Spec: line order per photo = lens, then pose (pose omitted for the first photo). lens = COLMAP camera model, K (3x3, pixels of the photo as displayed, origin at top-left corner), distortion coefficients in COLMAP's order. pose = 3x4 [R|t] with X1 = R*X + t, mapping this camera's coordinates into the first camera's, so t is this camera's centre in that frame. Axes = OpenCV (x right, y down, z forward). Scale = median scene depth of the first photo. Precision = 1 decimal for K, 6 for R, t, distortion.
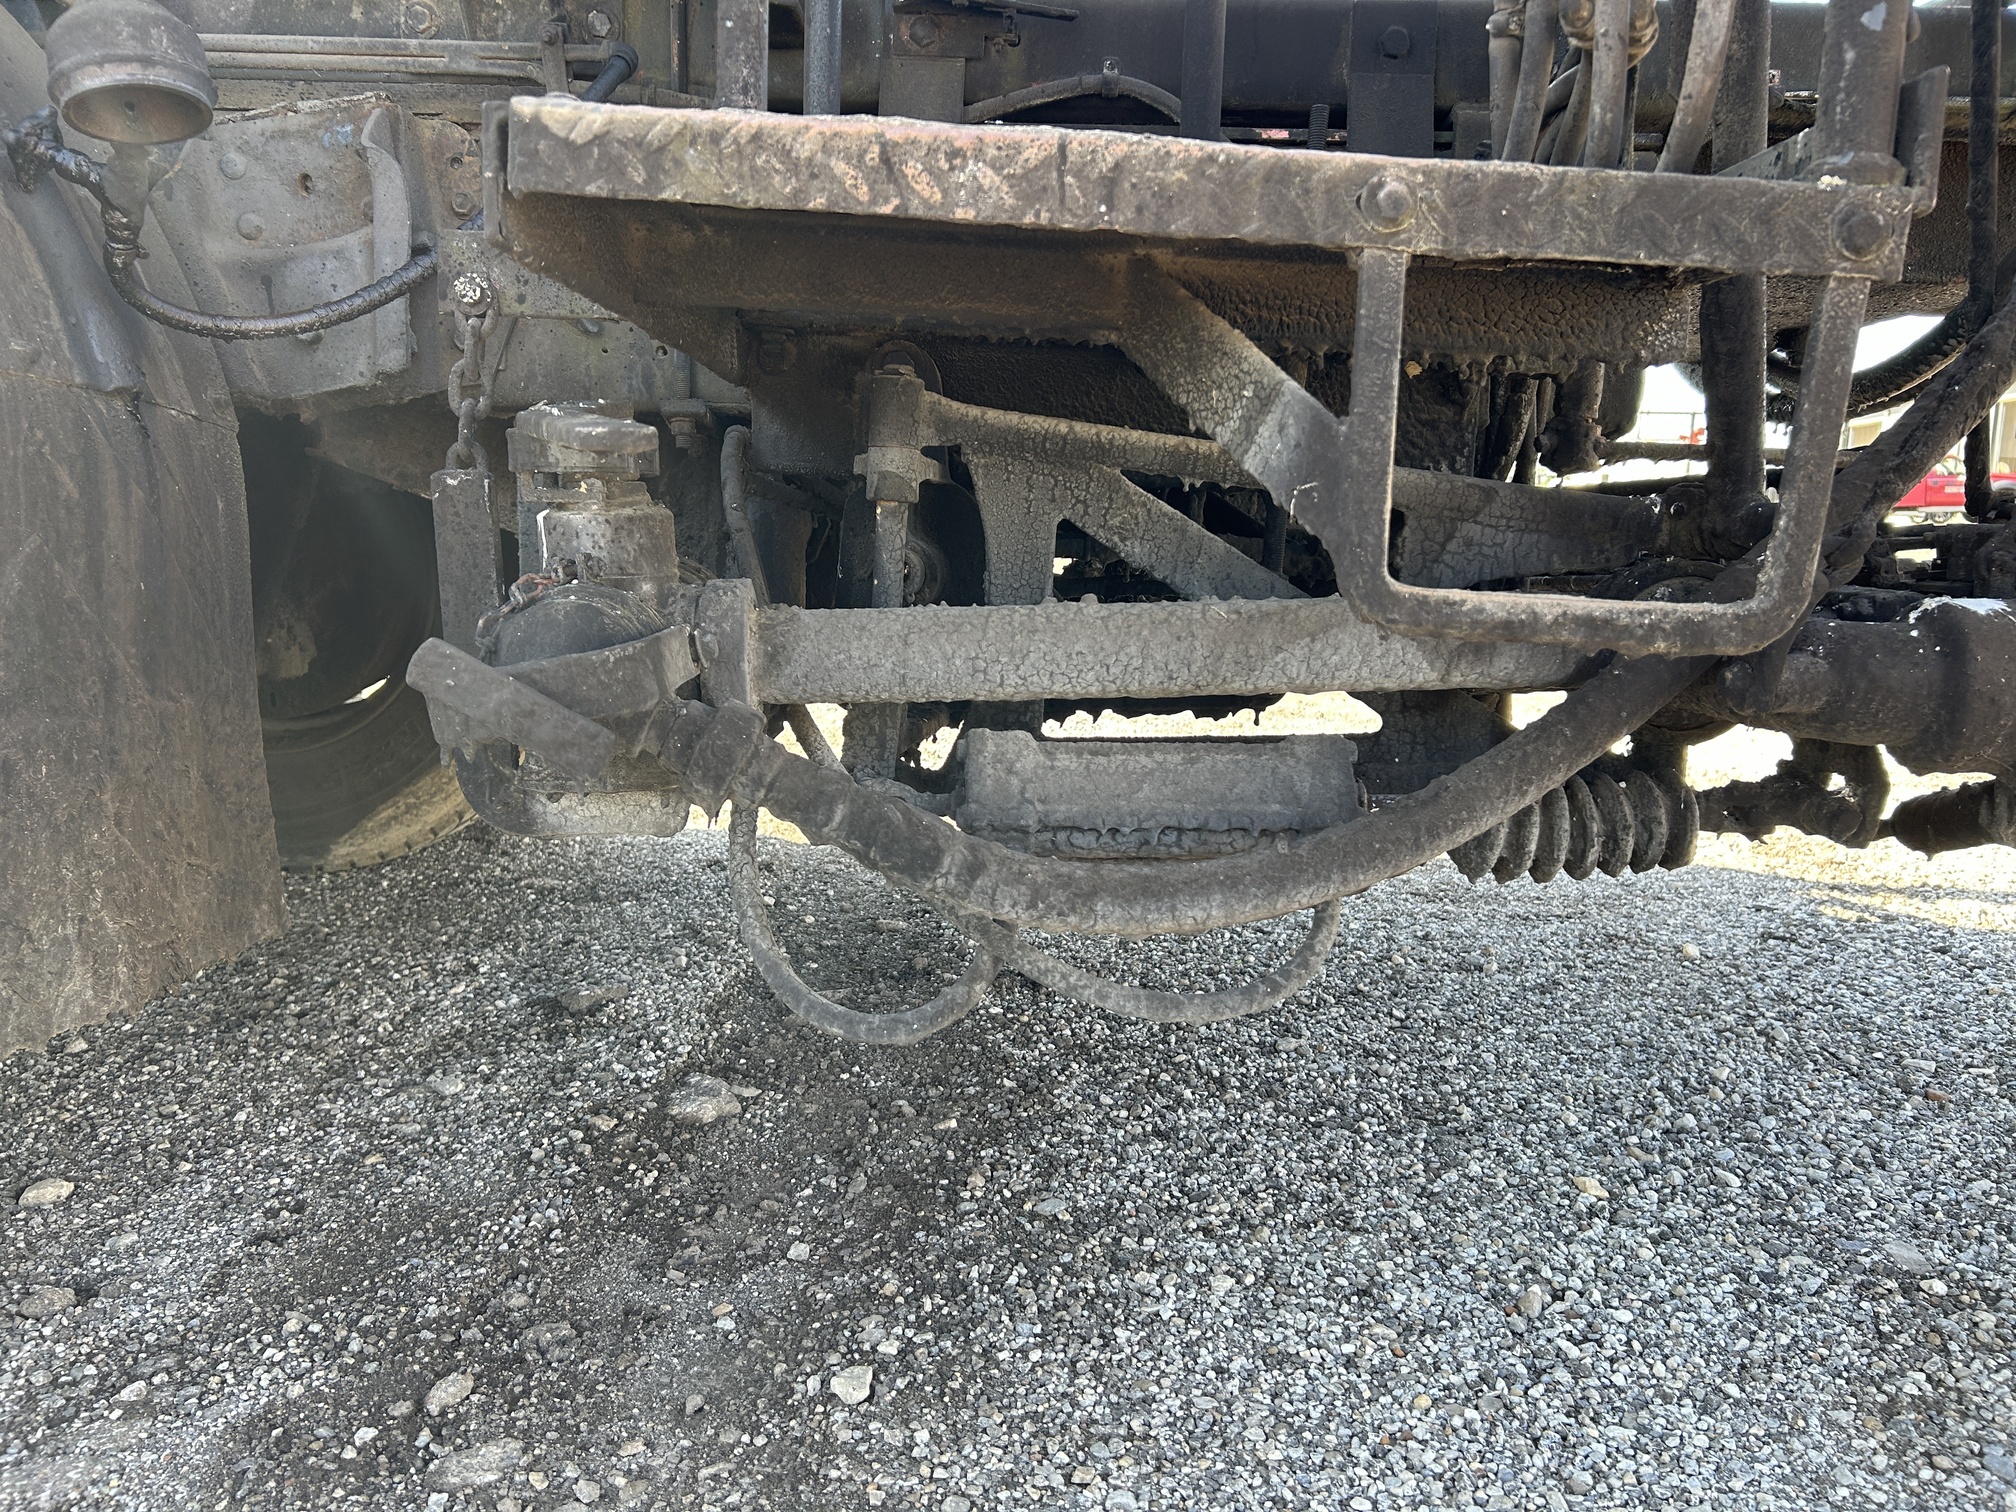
lens RADIAL K [[1520.3, 0, 1004.3], [0, 1520.3, 754.3], [0, 0, 1]] dist [0.054529, -0.060490]
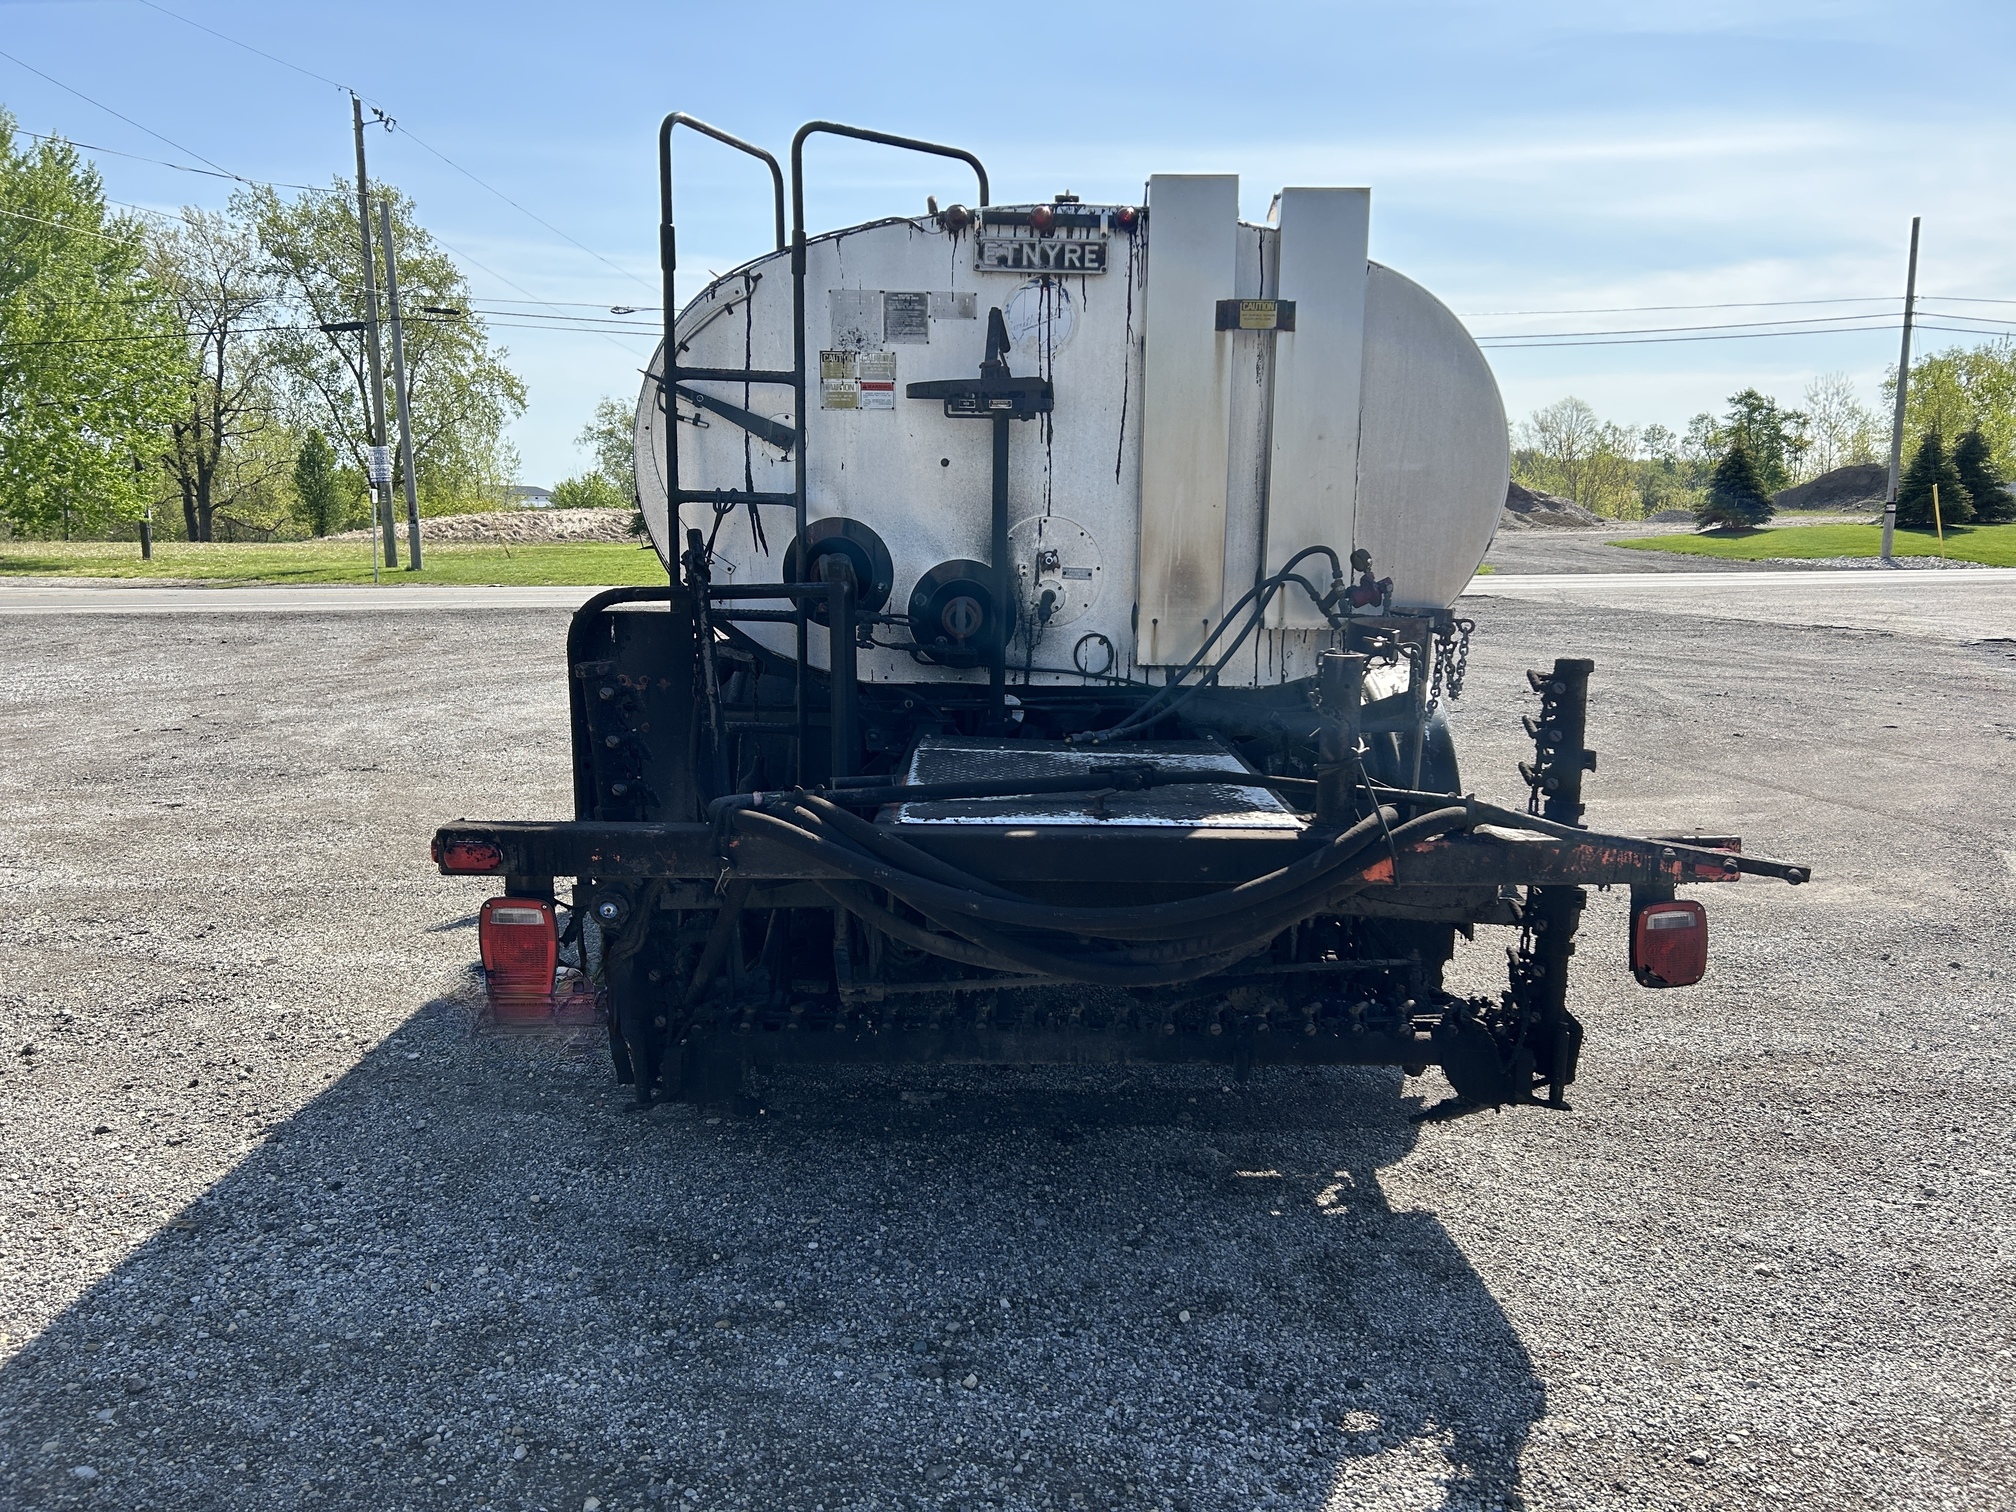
lens RADIAL K [[1520.3, 0, 1015.7], [0, 1520.3, 751.5], [0, 0, 1]] dist [0.054529, -0.060490]
pose [[0.033458, 0.124425, -0.991665, 3.447418], [-0.147272, 0.982003, 0.118244, -1.036892], [0.988530, 0.142088, 0.051180, 1.300021]]
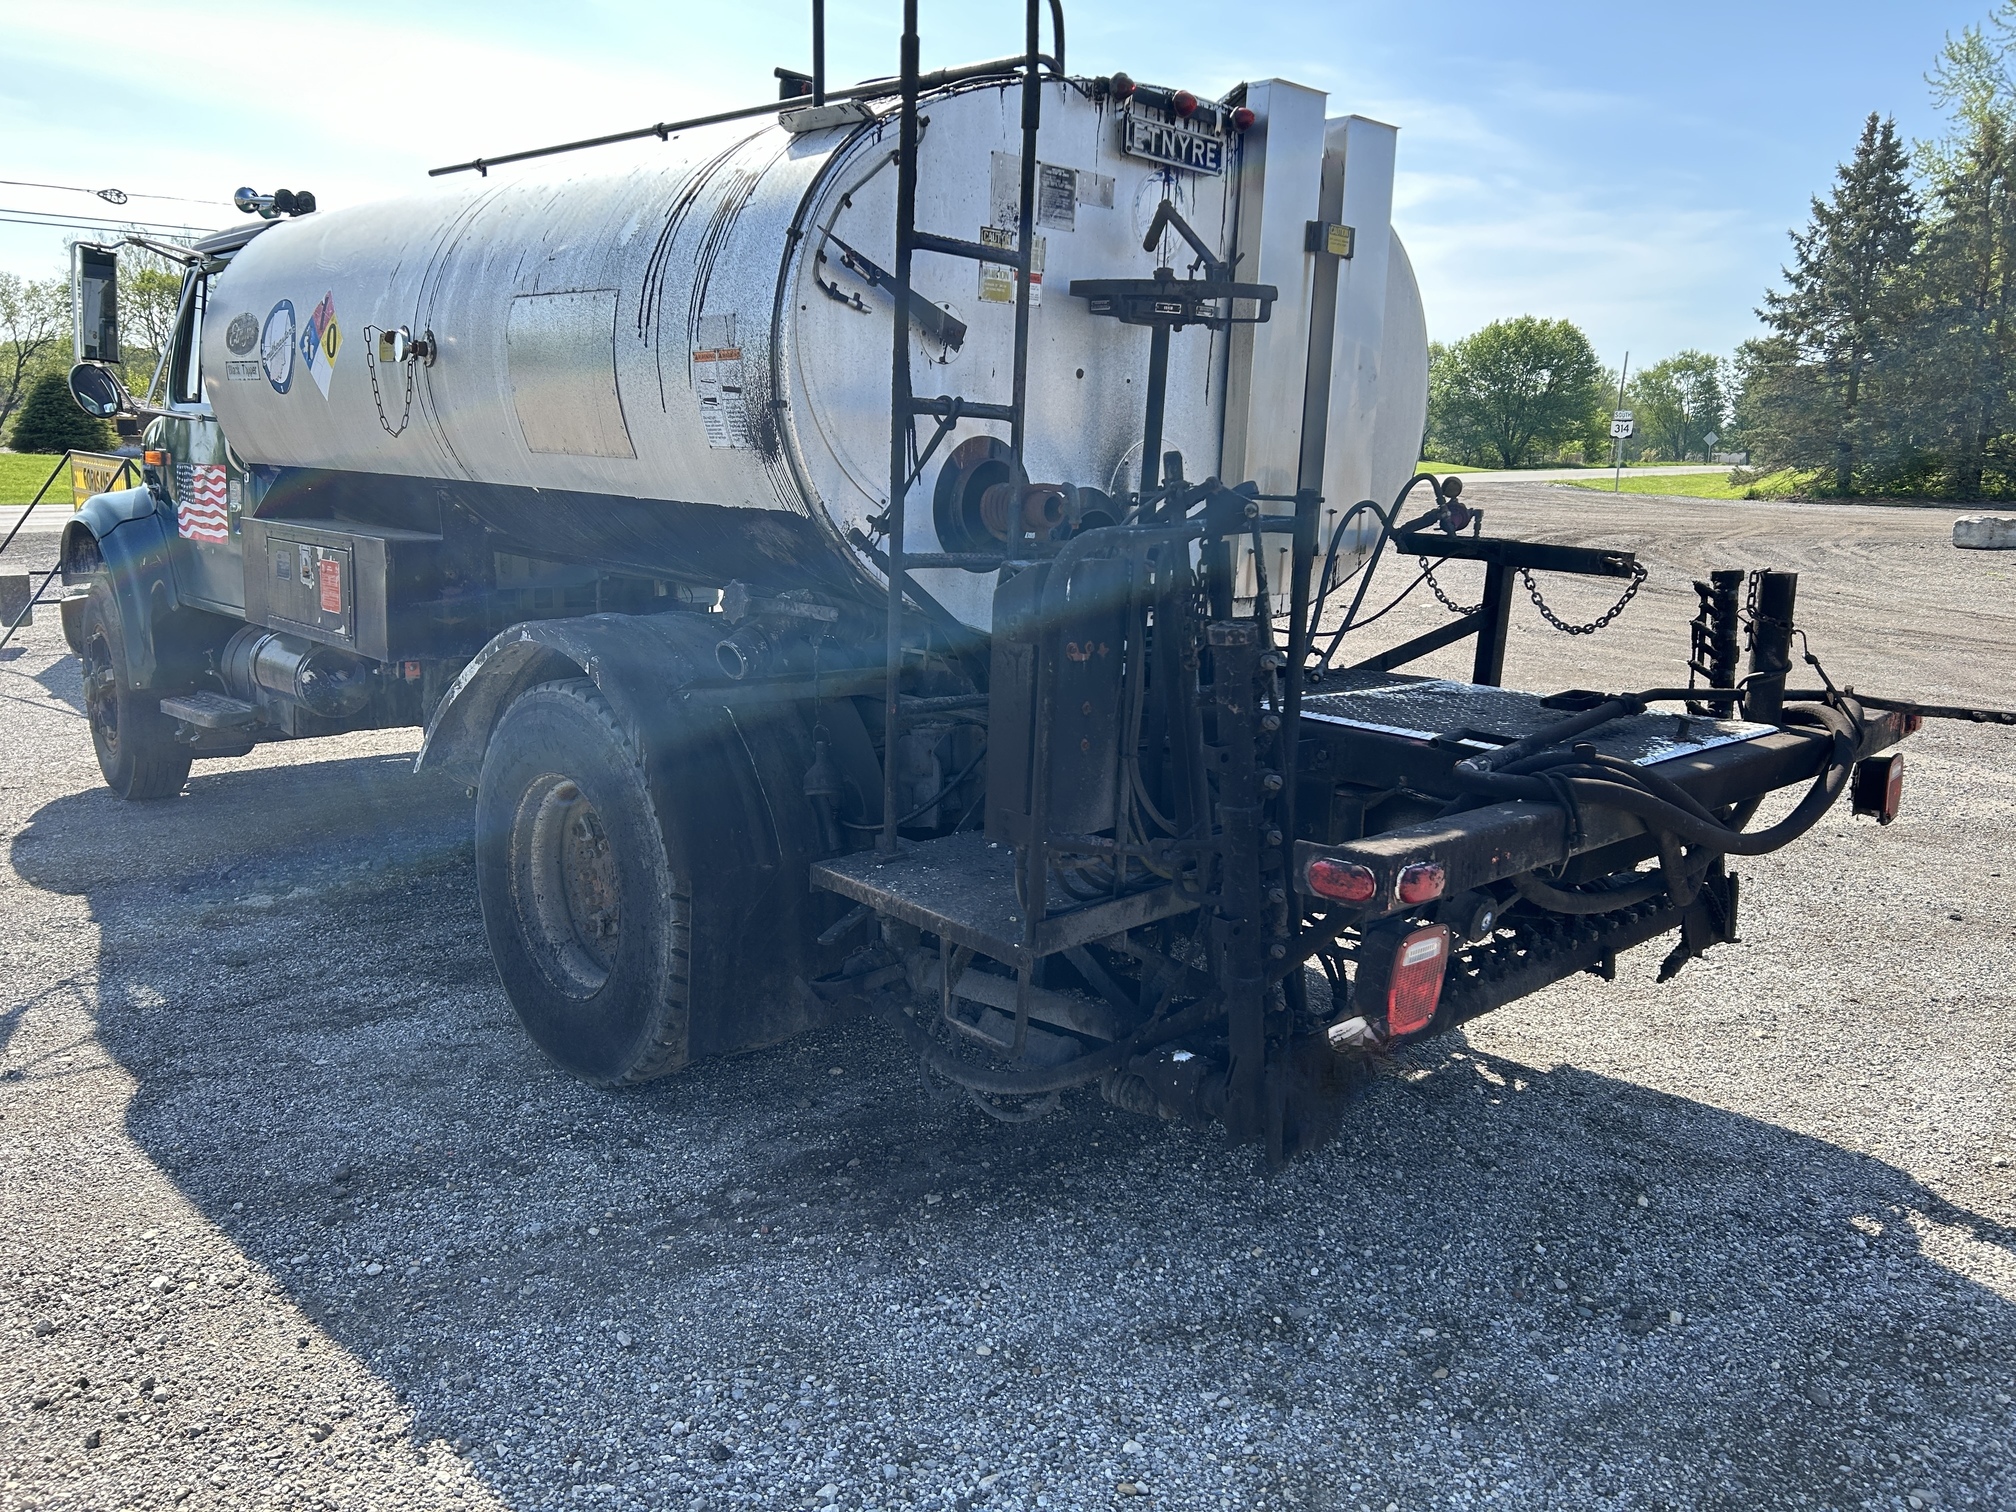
lens RADIAL K [[1520.3, 0, 1021.5], [0, 1520.3, 749.1], [0, 0, 1]] dist [0.054529, -0.060490]
pose [[0.708021, 0.121170, -0.695718, 1.946829], [-0.104239, 0.992310, 0.066743, -0.691128], [0.698456, 0.025266, 0.715207, -1.082370]]
